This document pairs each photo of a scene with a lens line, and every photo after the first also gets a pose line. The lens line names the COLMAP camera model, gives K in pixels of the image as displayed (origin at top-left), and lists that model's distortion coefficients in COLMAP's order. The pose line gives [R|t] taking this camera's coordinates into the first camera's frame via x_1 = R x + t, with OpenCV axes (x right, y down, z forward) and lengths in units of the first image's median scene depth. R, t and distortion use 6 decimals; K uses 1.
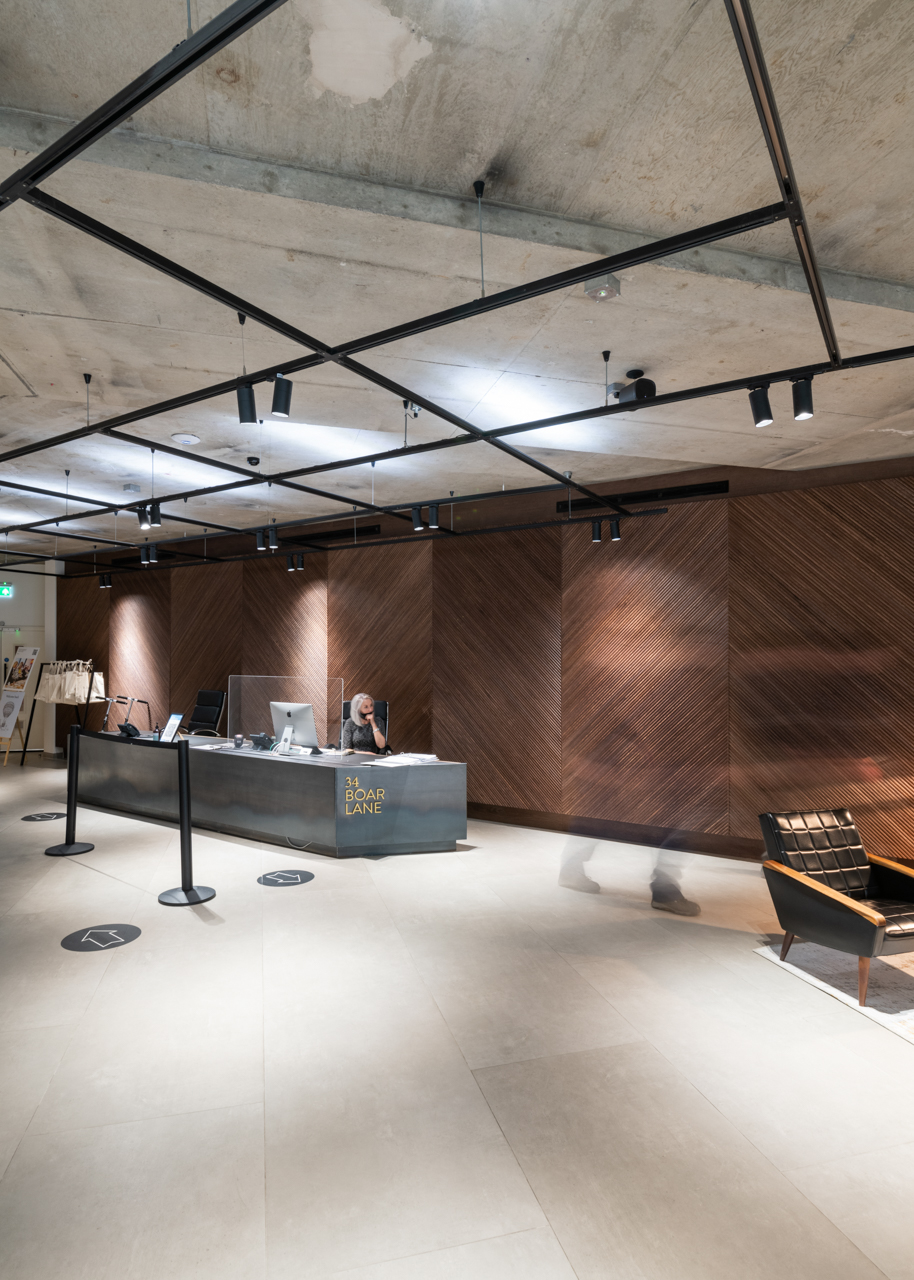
lens RADIAL K [[668.3, 0, 447.3], [0, 668.3, 660.0], [0, 0, 1]] dist [-0.012096, -0.002441]
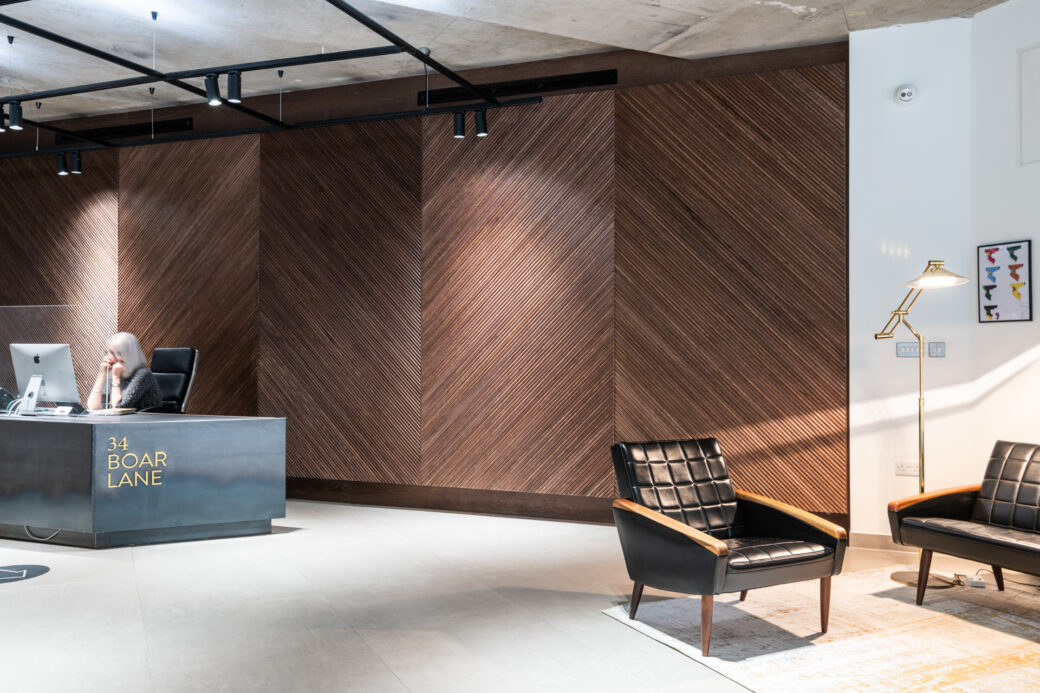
lens RADIAL K [[838.1, 0, 524.8], [0, 838.1, 338.5], [0, 0, 1]] dist [0.001106, 0.006430]
pose [[0.979102, -0.000984, 0.203369, 0.102278], [0.001587, 0.999995, -0.002803, 0.067901], [-0.203365, 0.003067, 0.979098, 0.009738]]
